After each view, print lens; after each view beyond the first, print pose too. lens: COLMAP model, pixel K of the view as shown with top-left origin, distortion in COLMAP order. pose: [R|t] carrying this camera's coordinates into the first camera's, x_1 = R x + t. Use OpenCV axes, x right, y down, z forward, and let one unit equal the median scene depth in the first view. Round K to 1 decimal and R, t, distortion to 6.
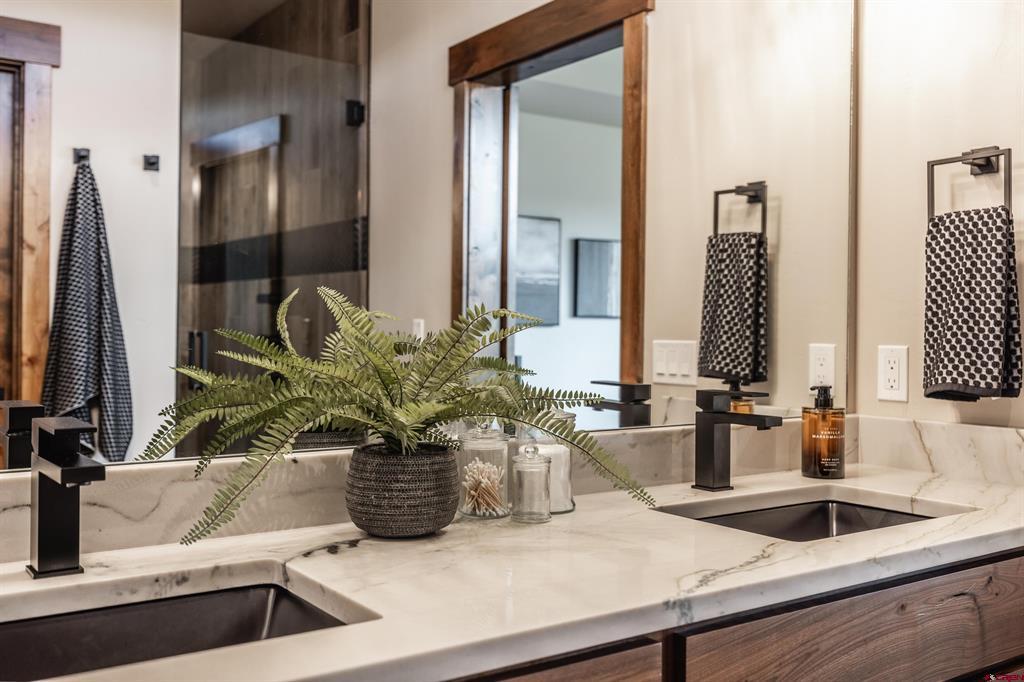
lens RADIAL K [[979.3, 0, 512.5], [0, 979.3, 325.6], [0, 0, 1]] dist [0.008604, 0.003568]
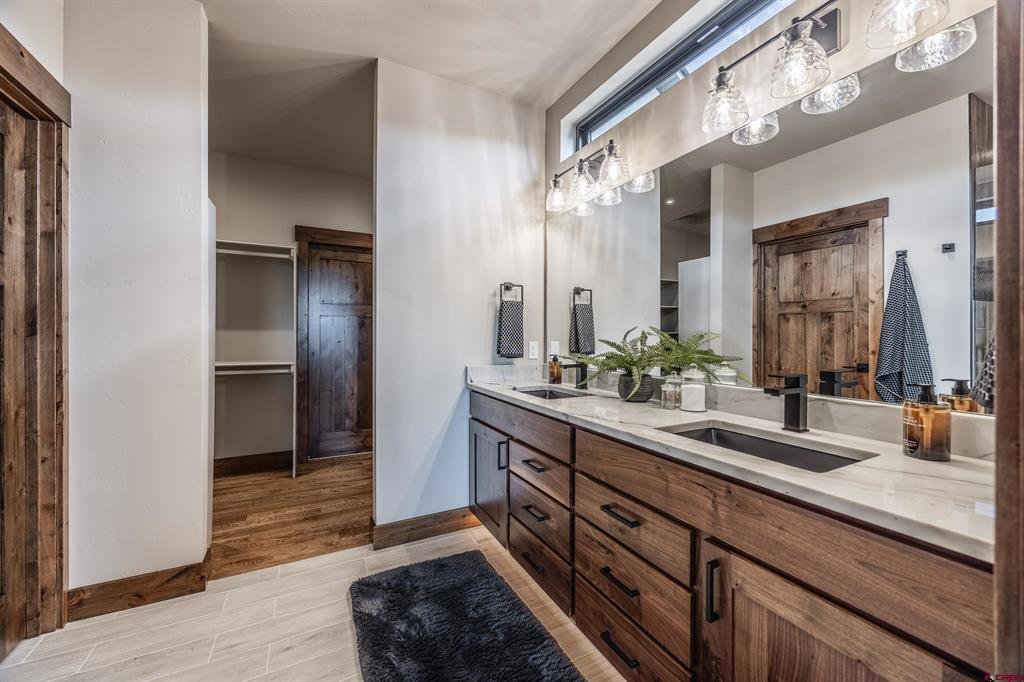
lens RADIAL K [[393.3, 0, 515.4], [0, 393.3, 338.5], [0, 0, 1]] dist [-0.002988, -0.000340]
pose [[-0.132143, 0.001772, -0.991229, 0.498296], [0.002144, 0.999997, 0.001502, 0.000825], [0.991228, -0.001927, -0.132146, 0.314054]]
